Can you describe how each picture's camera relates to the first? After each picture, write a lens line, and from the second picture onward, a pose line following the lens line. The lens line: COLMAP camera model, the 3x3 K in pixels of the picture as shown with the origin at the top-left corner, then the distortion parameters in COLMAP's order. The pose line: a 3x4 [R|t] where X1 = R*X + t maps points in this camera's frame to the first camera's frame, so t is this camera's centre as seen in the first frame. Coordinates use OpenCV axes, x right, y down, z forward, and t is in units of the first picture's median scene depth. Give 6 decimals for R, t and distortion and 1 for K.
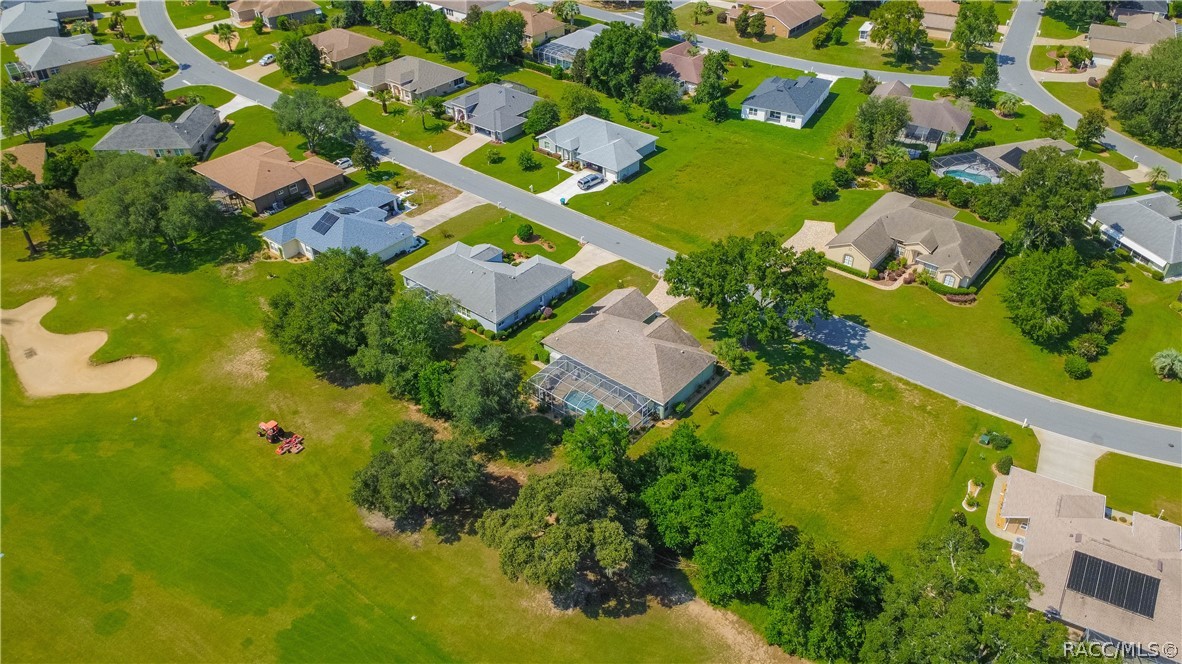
lens RADIAL K [[859.7, 0, 591.0], [0, 859.7, 332.0], [0, 0, 1]] dist [-0.001161, 0.000687]
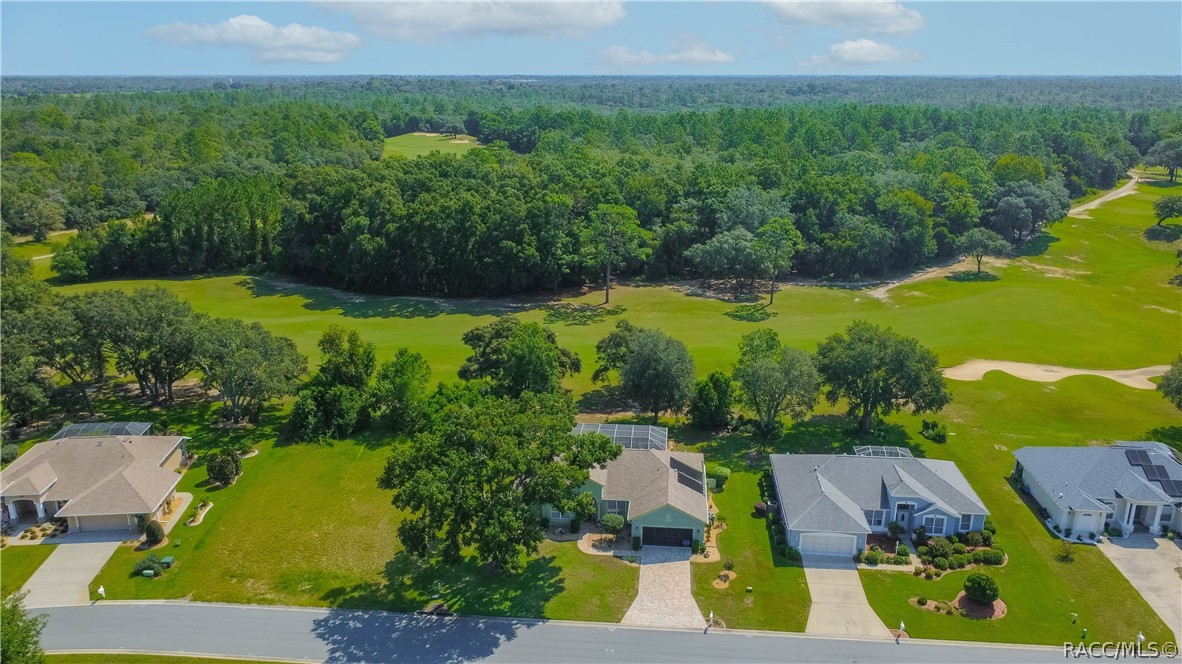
lens RADIAL K [[859.7, 0, 591.0], [0, 859.7, 332.0], [0, 0, 1]] dist [-0.001161, 0.000687]
pose [[-0.828599, 0.168896, -0.533758, 0.368058], [-0.327000, 0.627858, 0.706304, -0.495436], [0.454416, 0.759781, -0.465014, 0.978327]]
